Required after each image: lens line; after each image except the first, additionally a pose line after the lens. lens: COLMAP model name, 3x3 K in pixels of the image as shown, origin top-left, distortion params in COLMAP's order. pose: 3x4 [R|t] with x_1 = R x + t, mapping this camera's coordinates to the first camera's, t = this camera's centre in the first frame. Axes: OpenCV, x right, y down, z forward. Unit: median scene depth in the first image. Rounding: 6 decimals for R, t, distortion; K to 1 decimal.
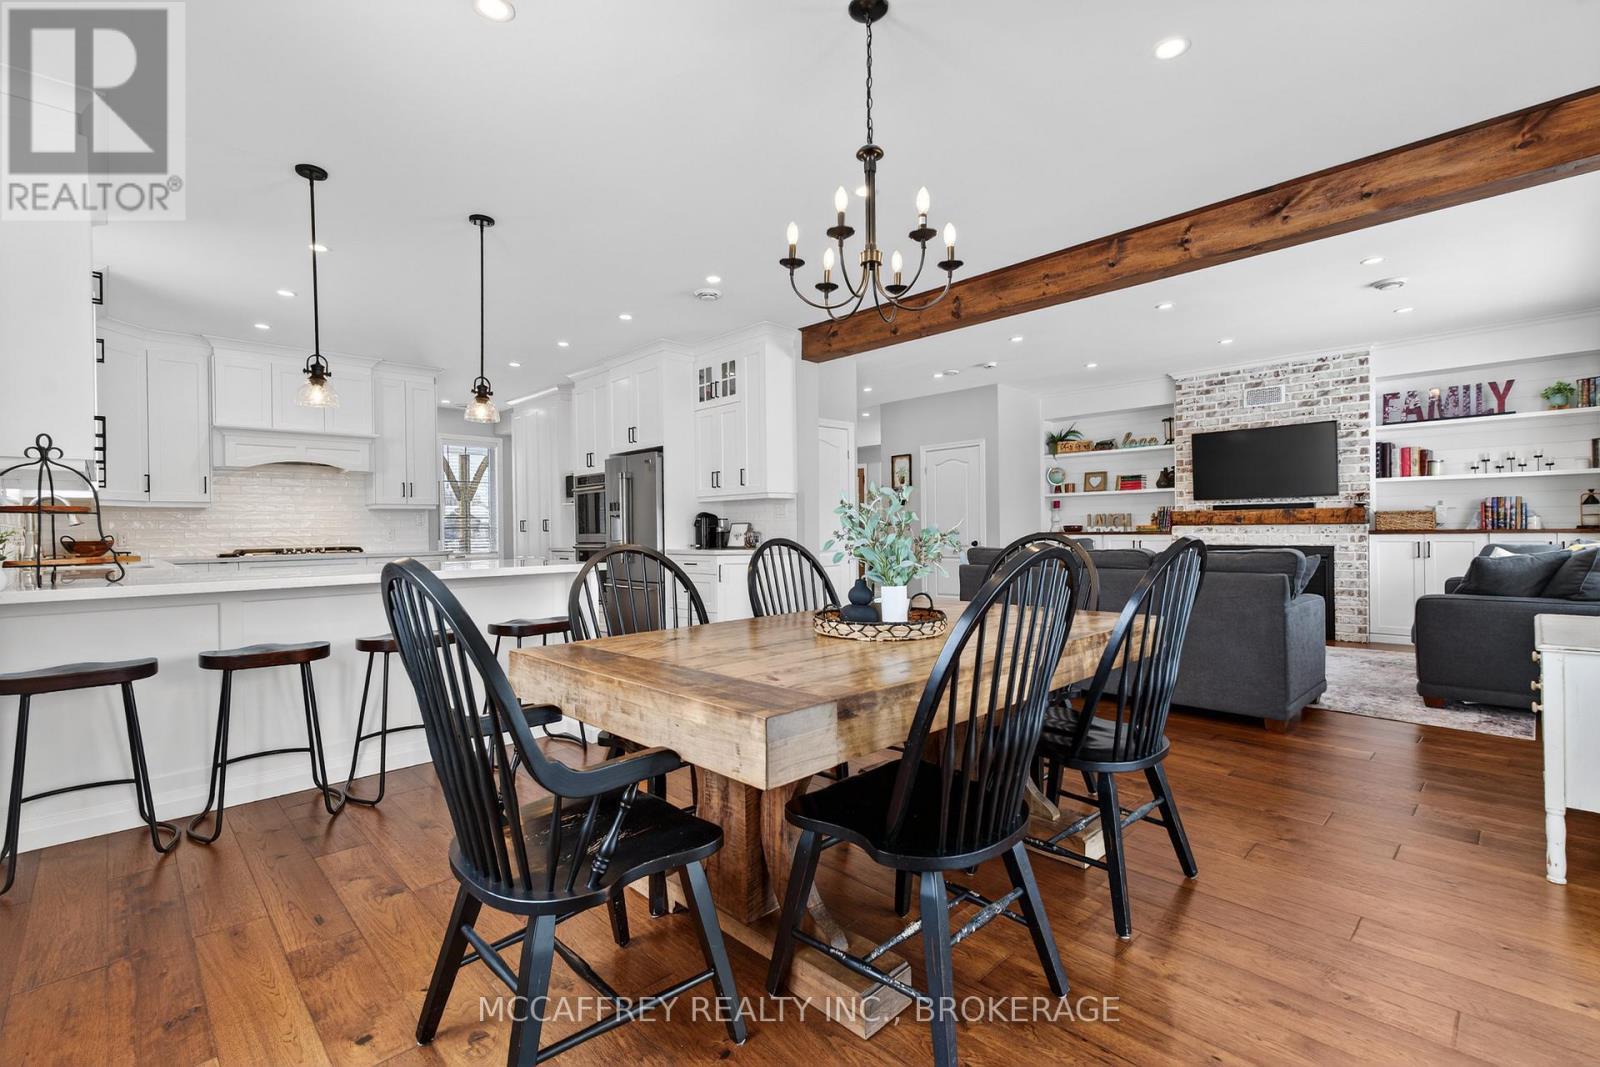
lens RADIAL K [[712.6, 0, 799.7], [0, 712.6, 530.4], [0, 0, 1]] dist [0.002702, 0.000142]
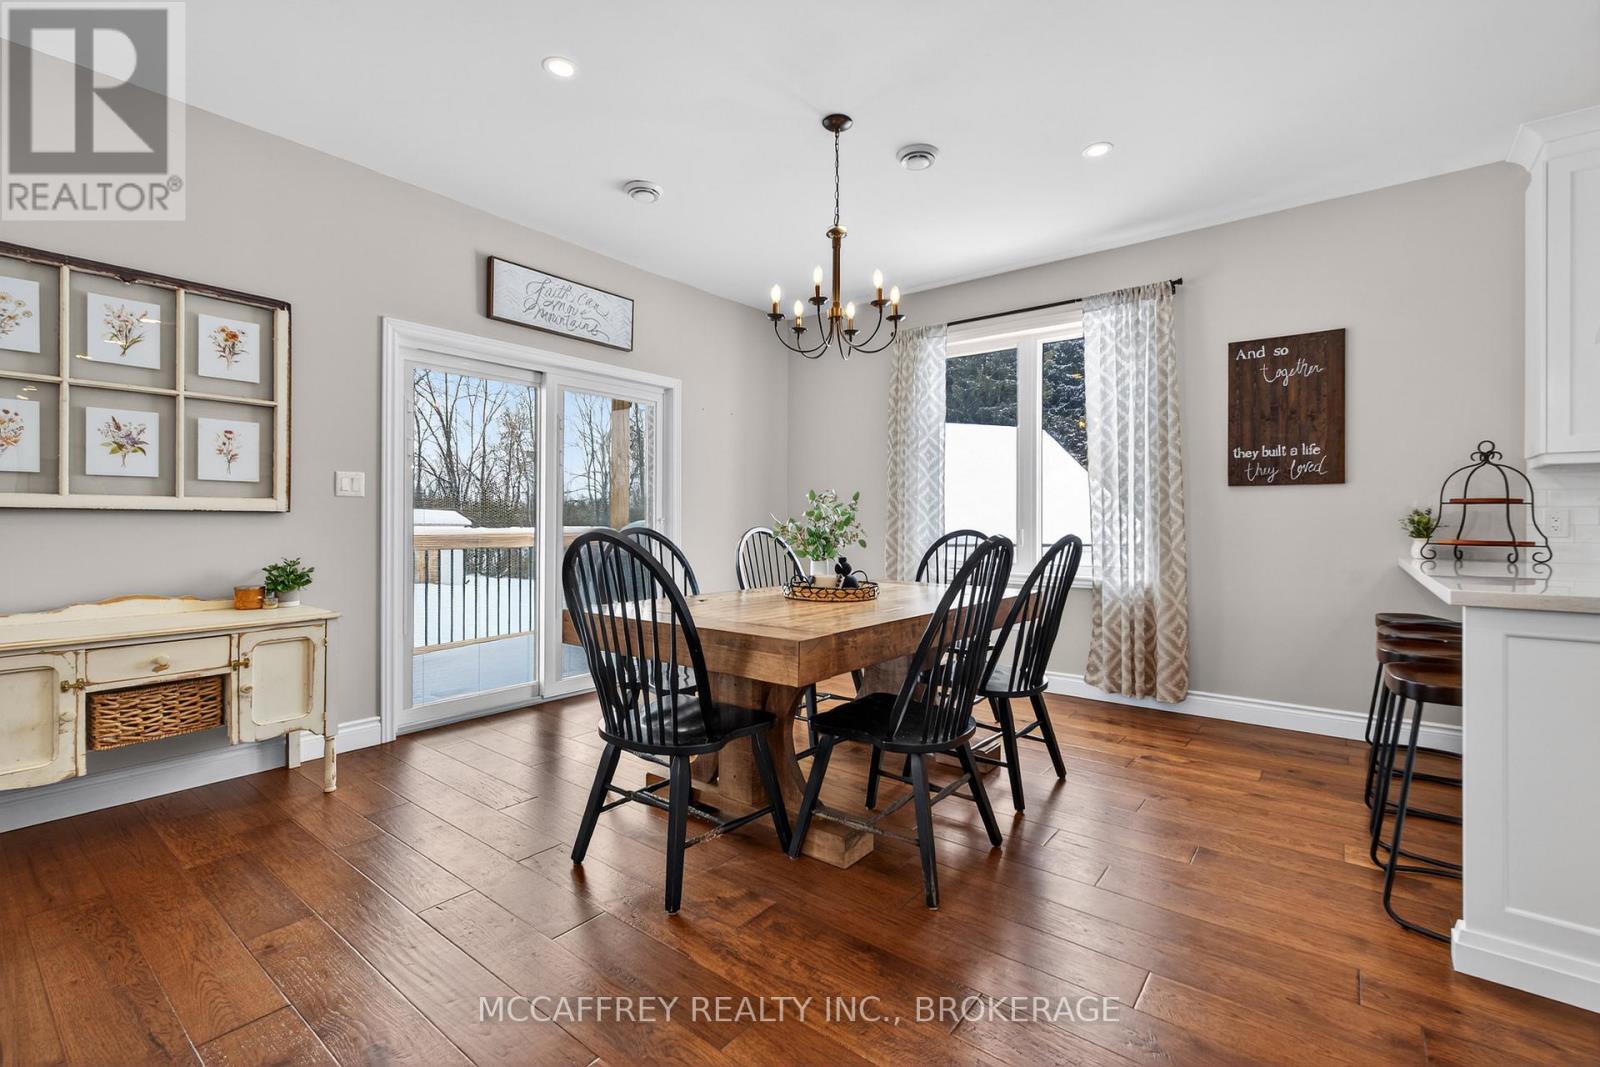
lens RADIAL K [[700.3, 0, 800.3], [0, 700.3, 522.6], [0, 0, 1]] dist [0.010500, -0.000523]
pose [[-0.990089, 0.007689, -0.140229, 0.119386], [0.006943, 0.999959, 0.005802, -0.002335], [0.140268, 0.004771, -0.990102, 0.776218]]
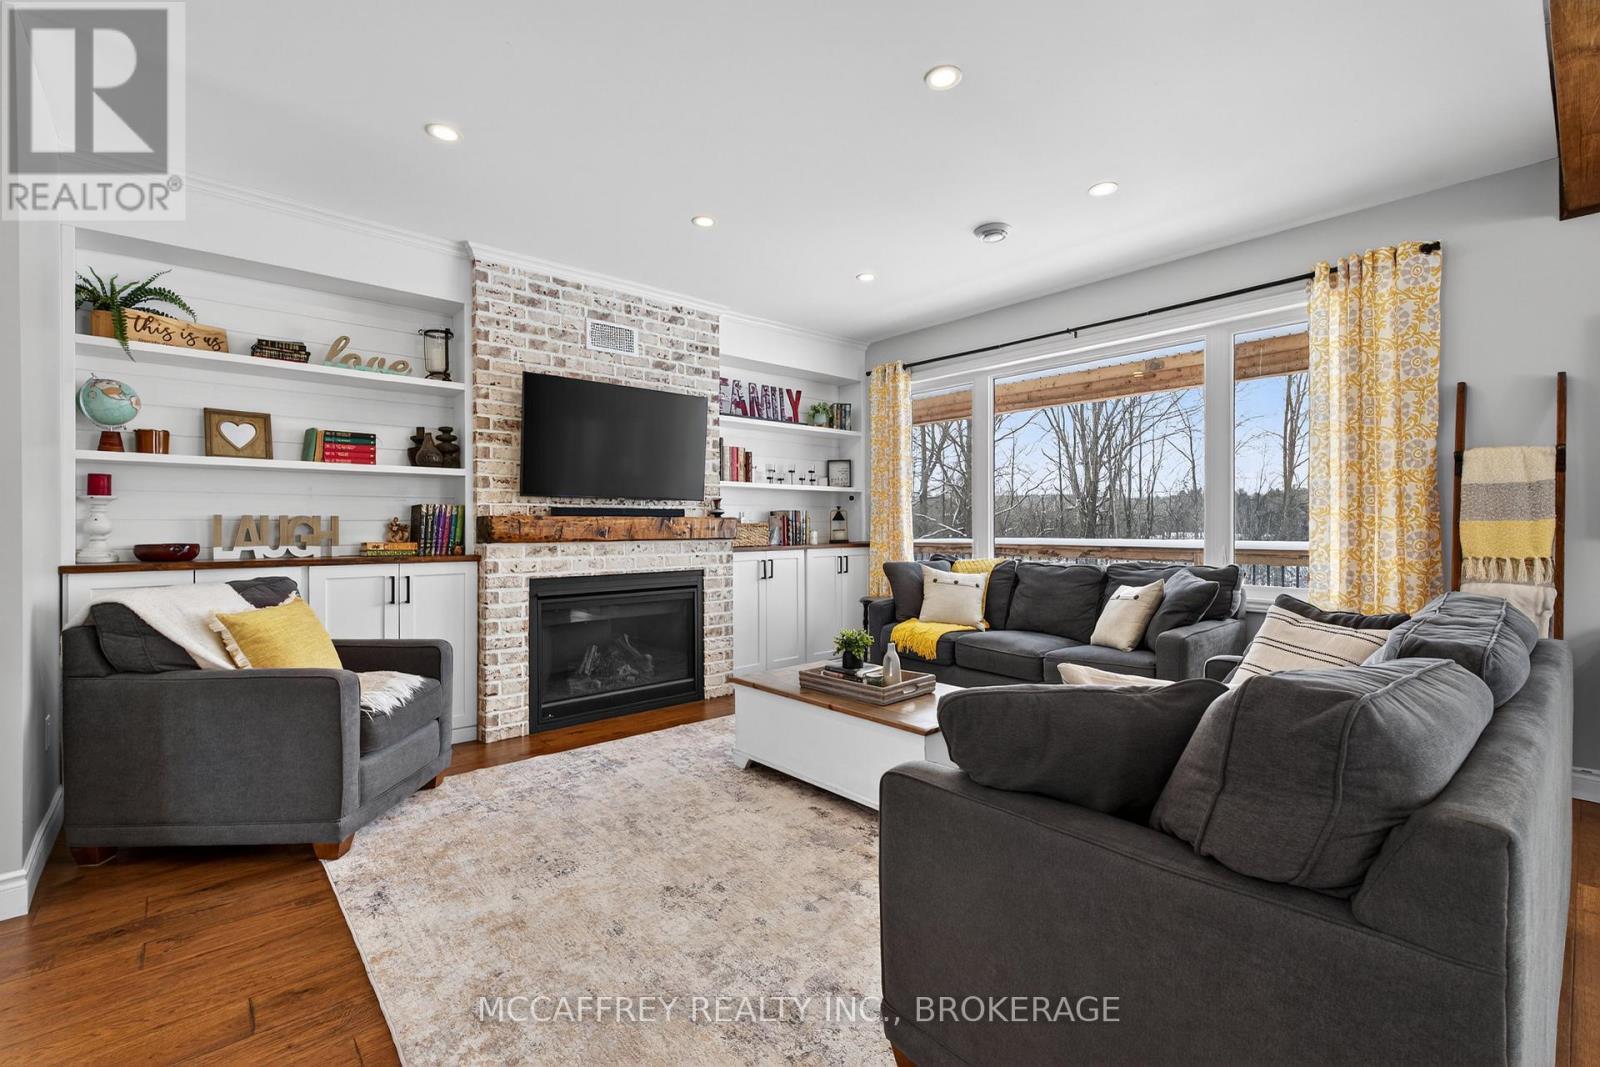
lens RADIAL K [[700.3, 0, 794.8], [0, 700.3, 524.2], [0, 0, 1]] dist [0.010500, -0.000523]
pose [[0.045915, 0.014315, 0.998843, 0.040854], [0.004844, 0.999882, -0.014552, -0.013586], [-0.998934, 0.005506, 0.045840, 0.868556]]
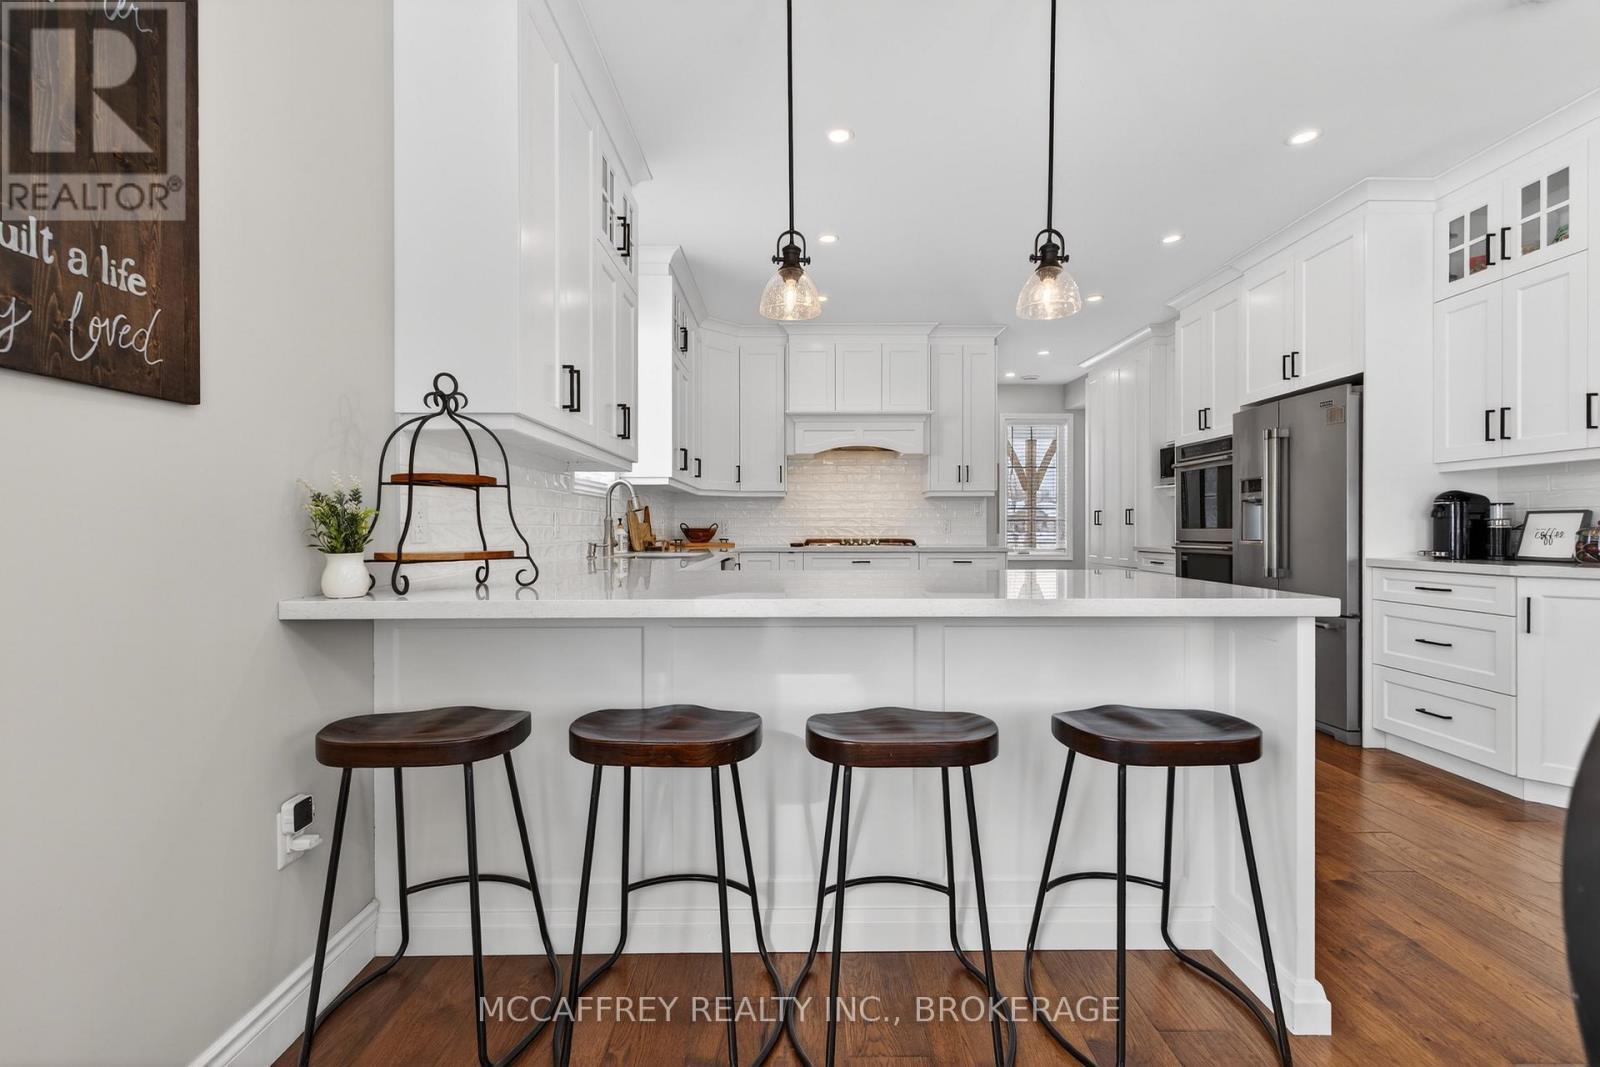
lens RADIAL K [[700.3, 0, 805.1], [0, 700.3, 529.0], [0, 0, 1]] dist [0.010500, -0.000523]
pose [[0.728486, 0.015014, -0.684896, -0.121486], [-0.010999, 0.999887, 0.010220, 0.002673], [0.684972, 0.000088, 0.728569, 0.277284]]
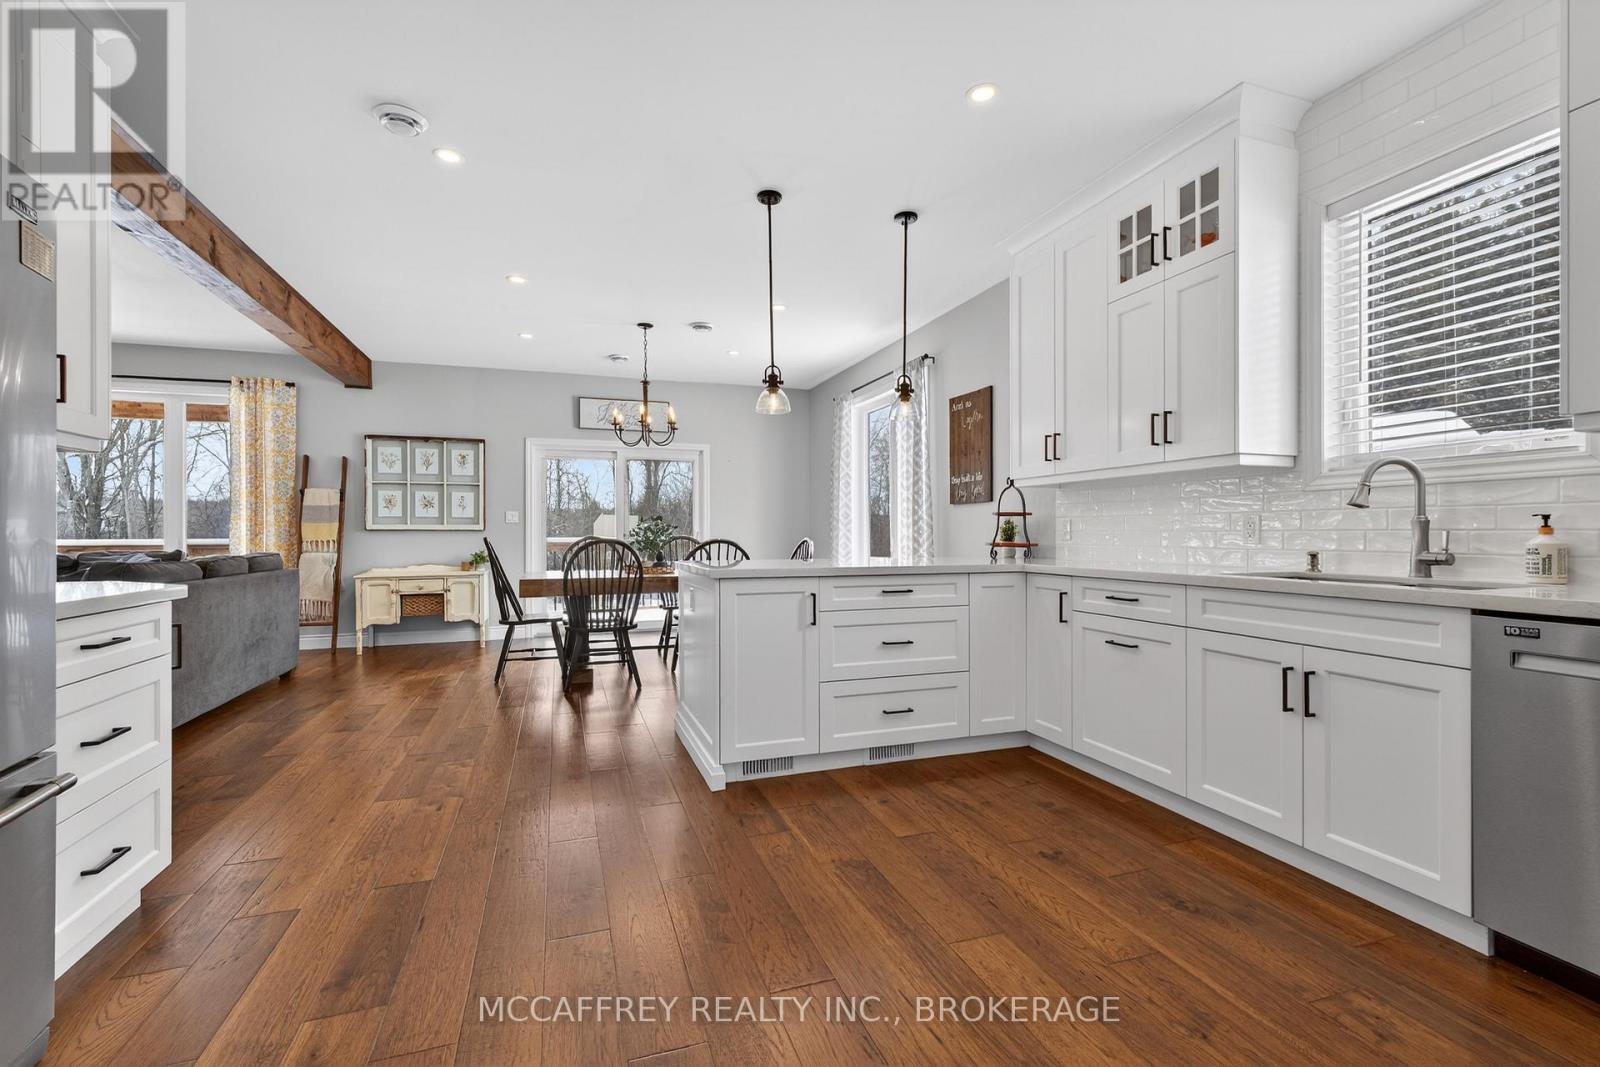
lens RADIAL K [[700.3, 0, 804.3], [0, 700.3, 533.3], [0, 0, 1]] dist [0.010500, -0.000523]
pose [[-0.907967, 0.013689, 0.418819, -0.492174], [0.014016, 0.999899, -0.002298, 0.005010], [-0.418808, 0.003784, -0.908067, 1.031111]]
